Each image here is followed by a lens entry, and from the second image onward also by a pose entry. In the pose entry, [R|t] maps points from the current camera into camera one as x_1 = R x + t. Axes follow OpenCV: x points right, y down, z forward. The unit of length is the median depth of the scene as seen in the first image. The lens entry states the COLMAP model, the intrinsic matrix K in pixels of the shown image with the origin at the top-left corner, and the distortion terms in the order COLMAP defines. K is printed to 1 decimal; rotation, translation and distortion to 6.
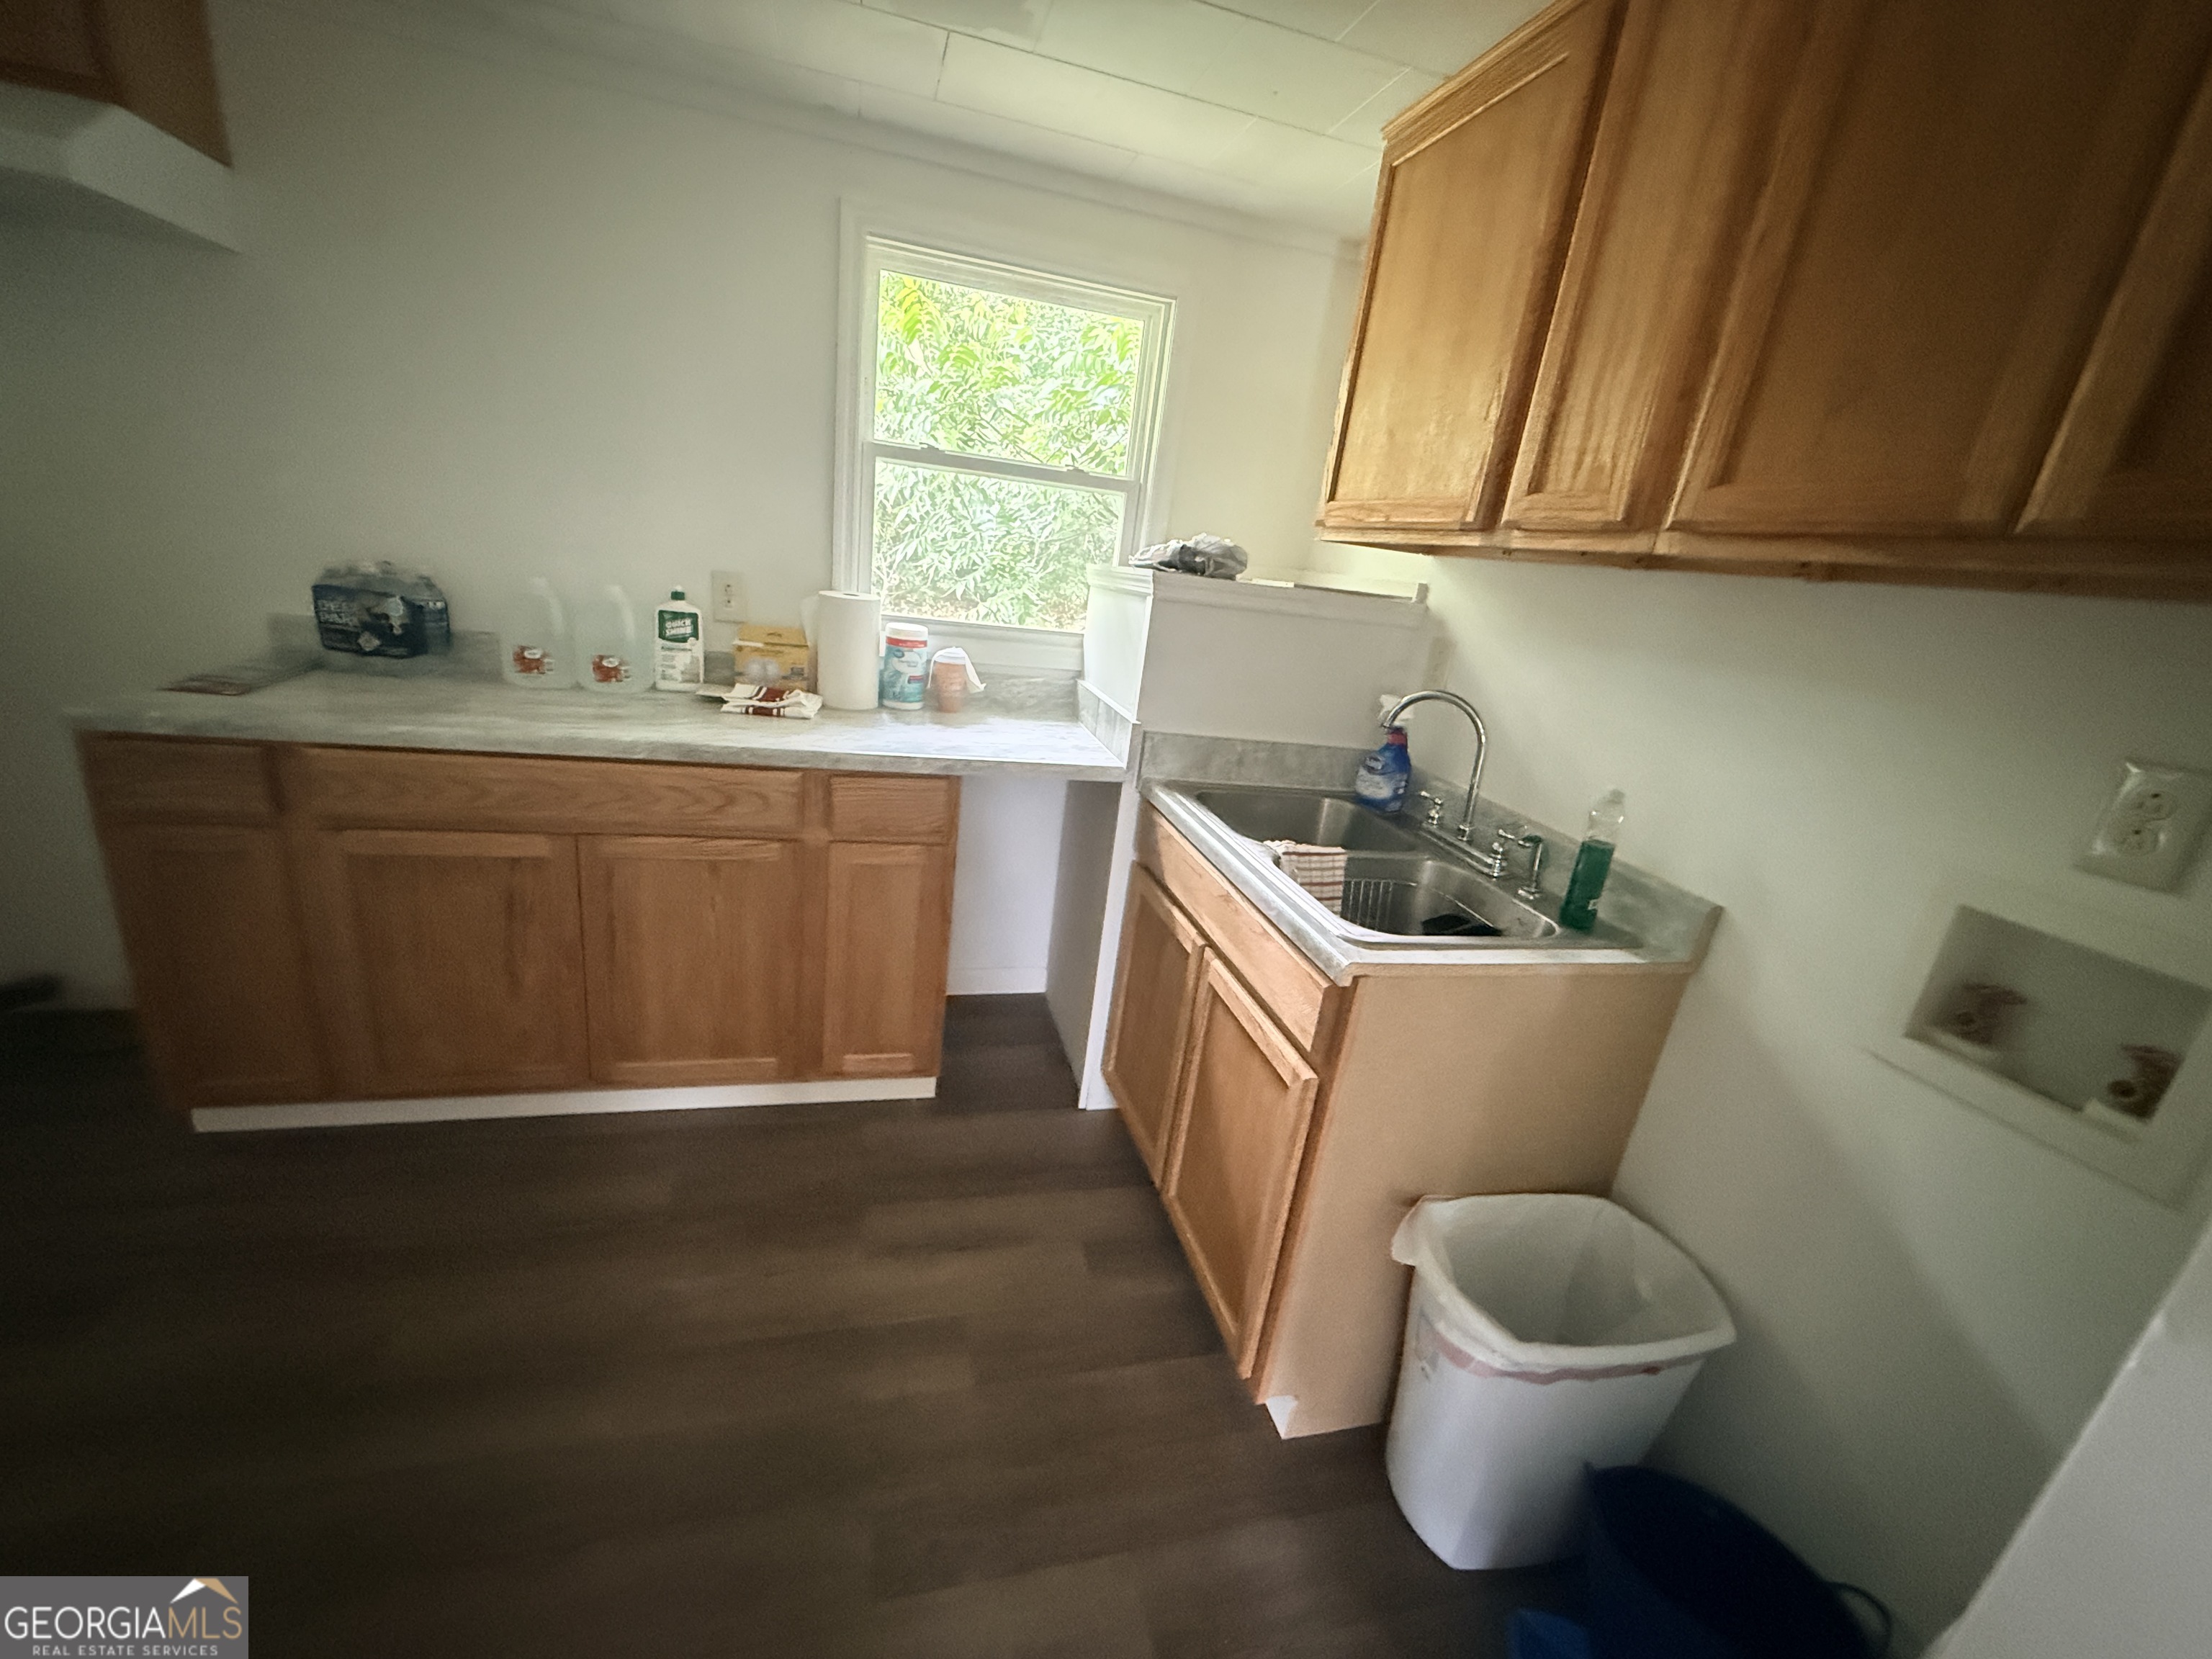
lens RADIAL K [[873.2, 0, 1099.1], [0, 873.2, 828.5], [0, 0, 1]] dist [-0.000900, -0.000187]
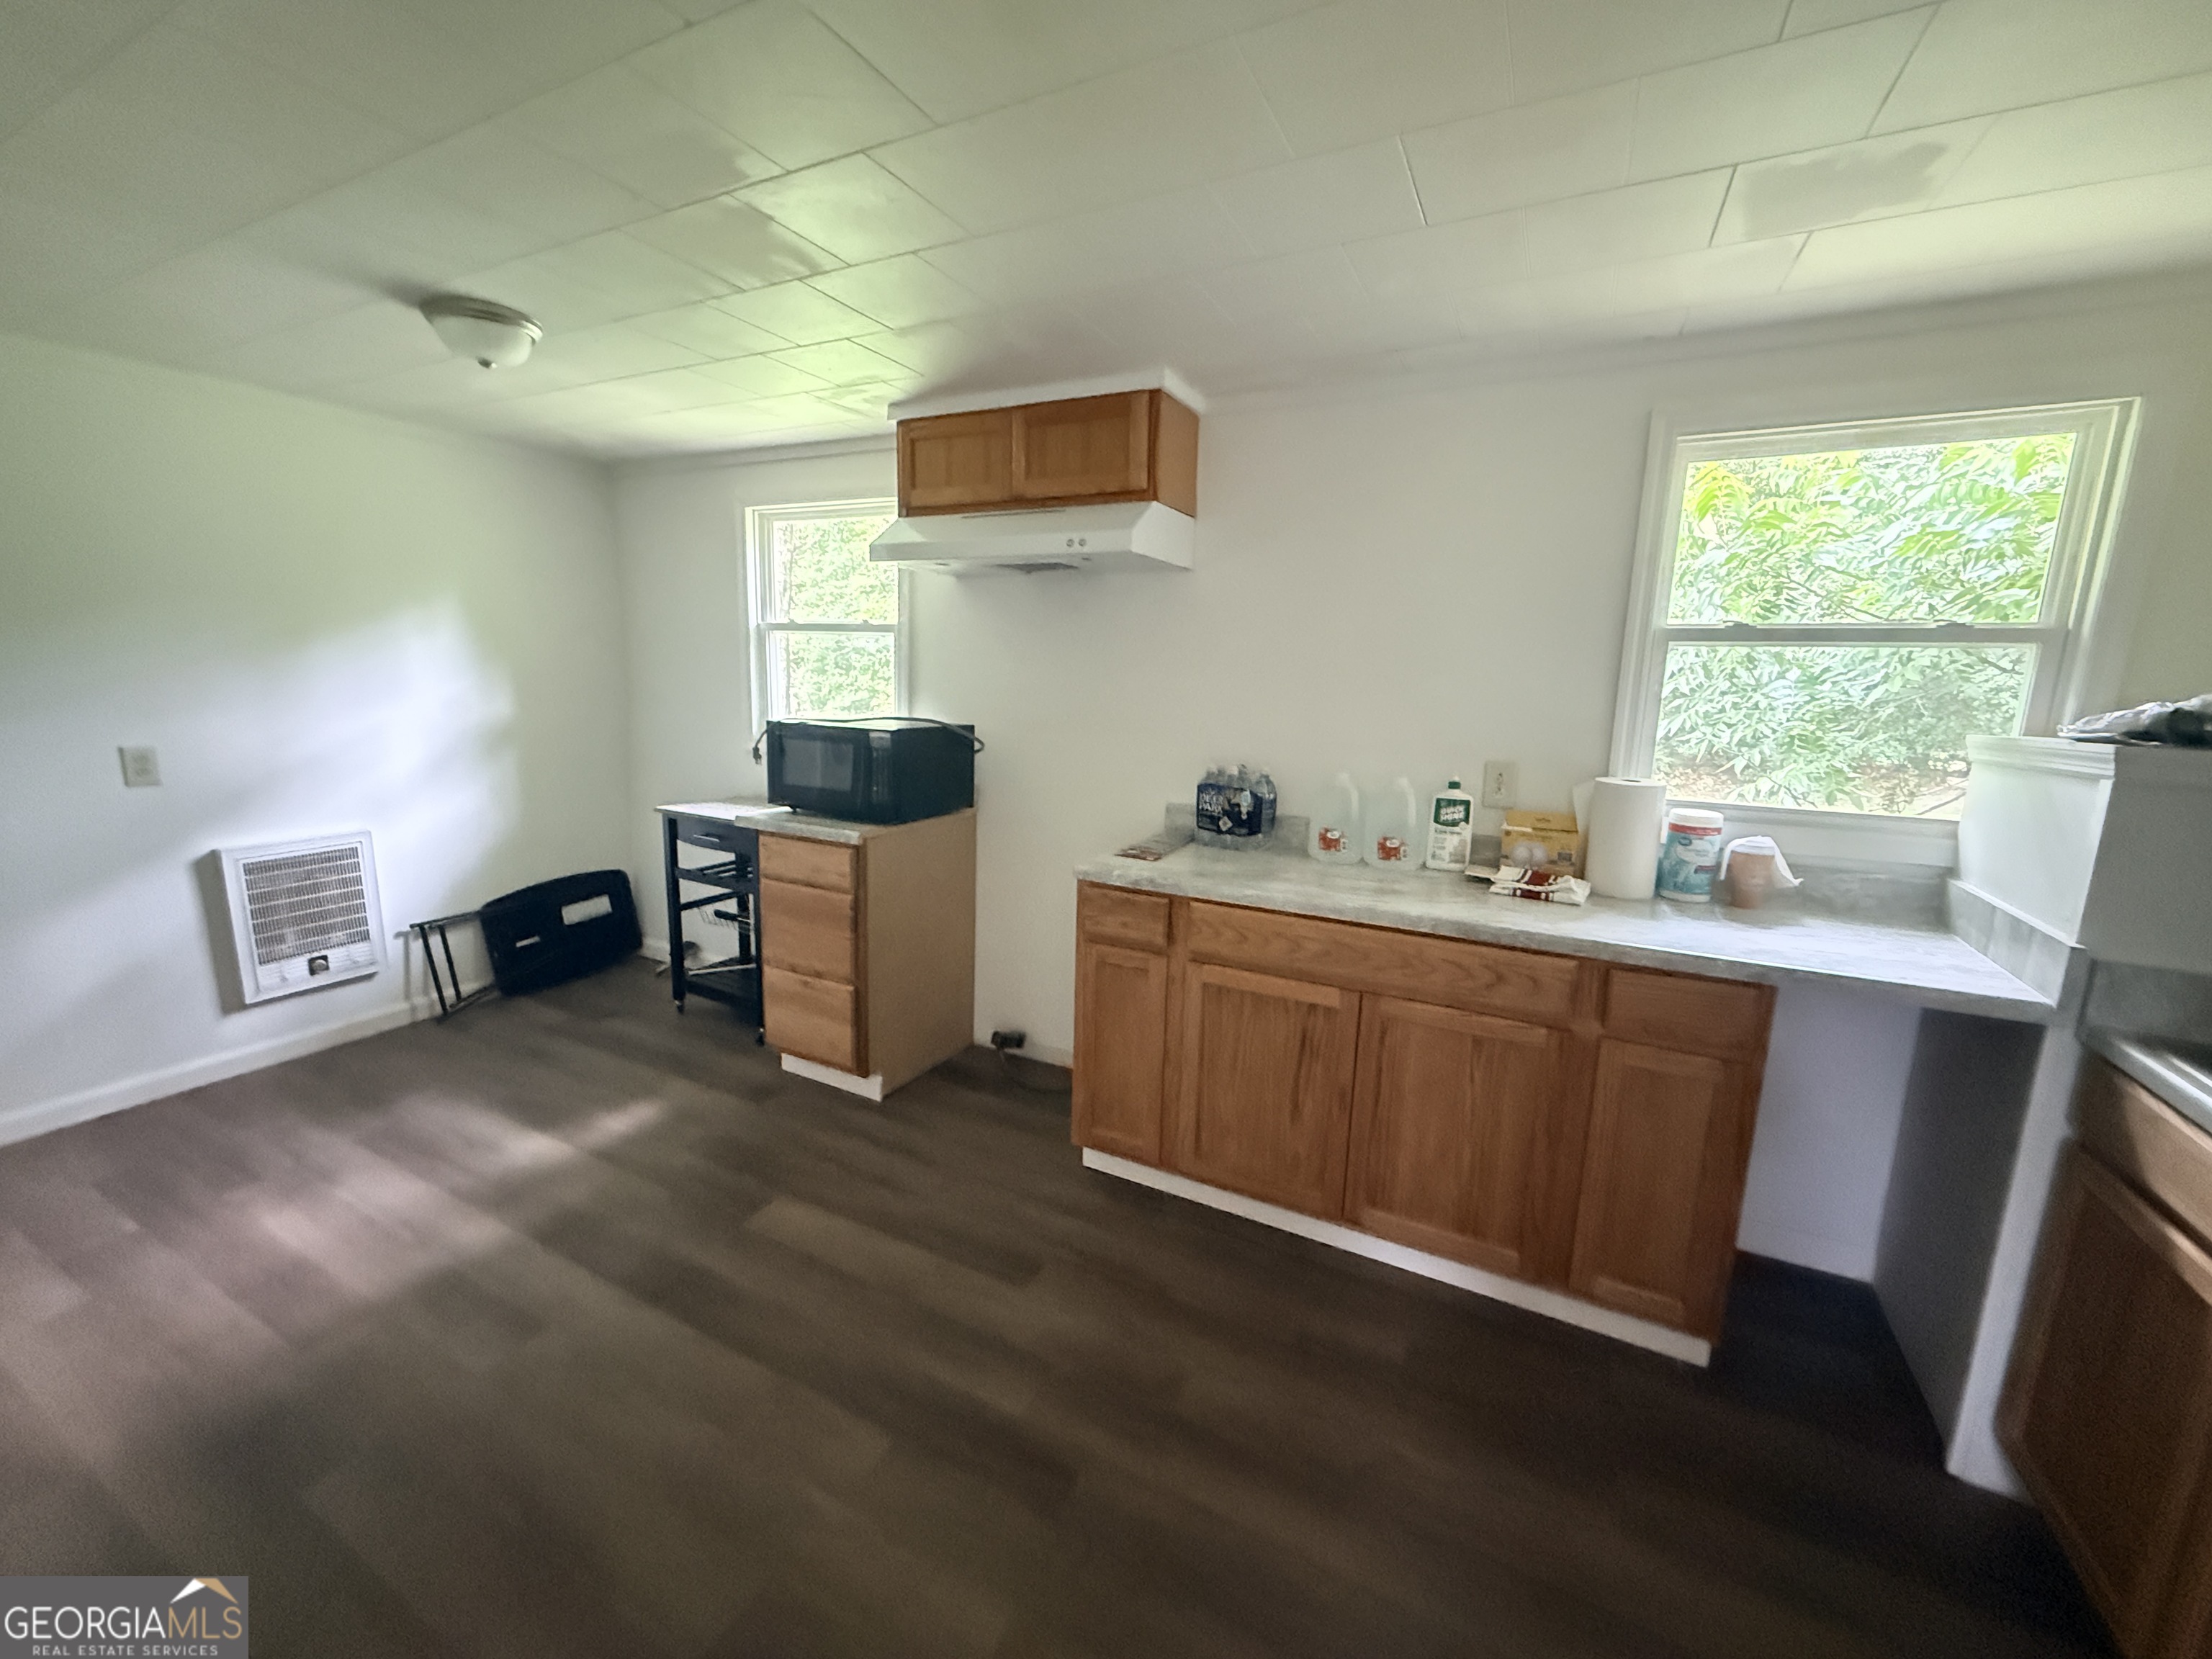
lens RADIAL K [[873.2, 0, 1099.9], [0, 873.2, 828.6], [0, 0, 1]] dist [-0.000900, -0.000187]
pose [[0.732545, 0.018183, -0.680475, -0.062258], [-0.146136, 0.980537, -0.131117, -0.002042], [0.664847, 0.195491, 0.720945, -0.093124]]
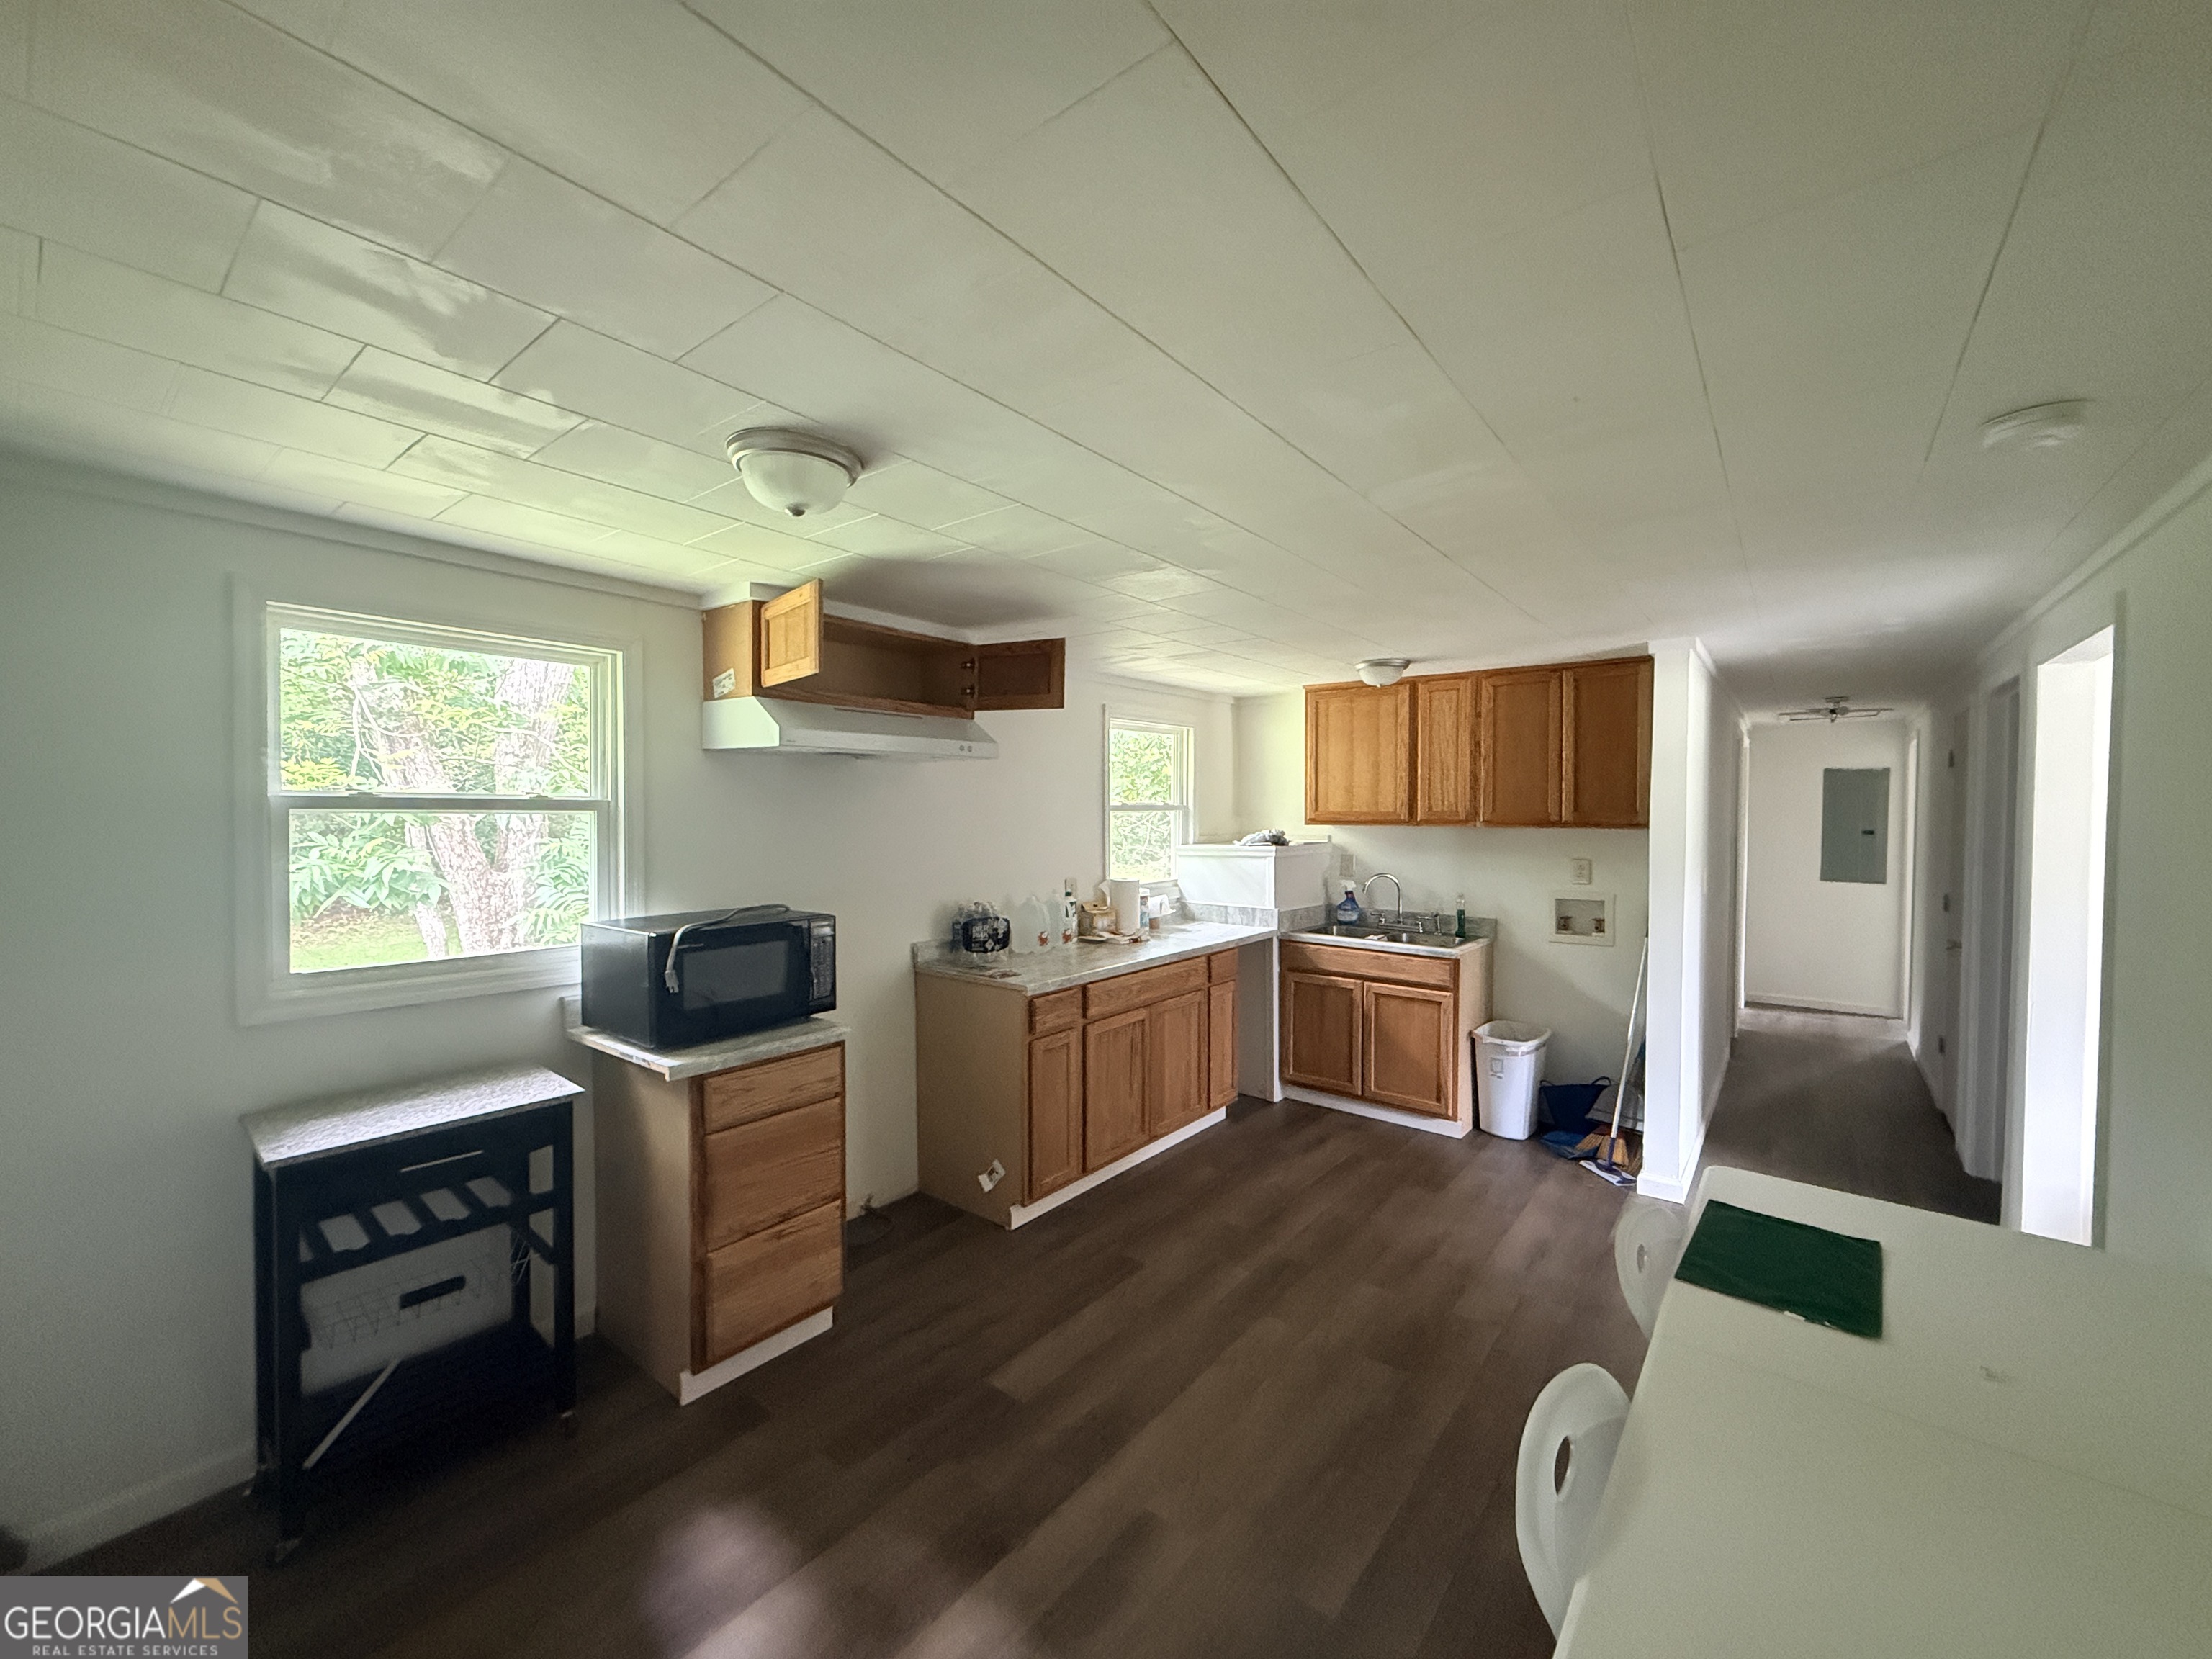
lens RADIAL K [[873.2, 0, 1106.5], [0, 873.2, 829.3], [0, 0, 1]] dist [-0.000900, -0.000187]
pose [[0.802215, -0.136544, 0.581212, -1.644446], [0.273180, 0.949560, -0.153976, -0.089903], [-0.530871, 0.282297, 0.799052, -0.680997]]
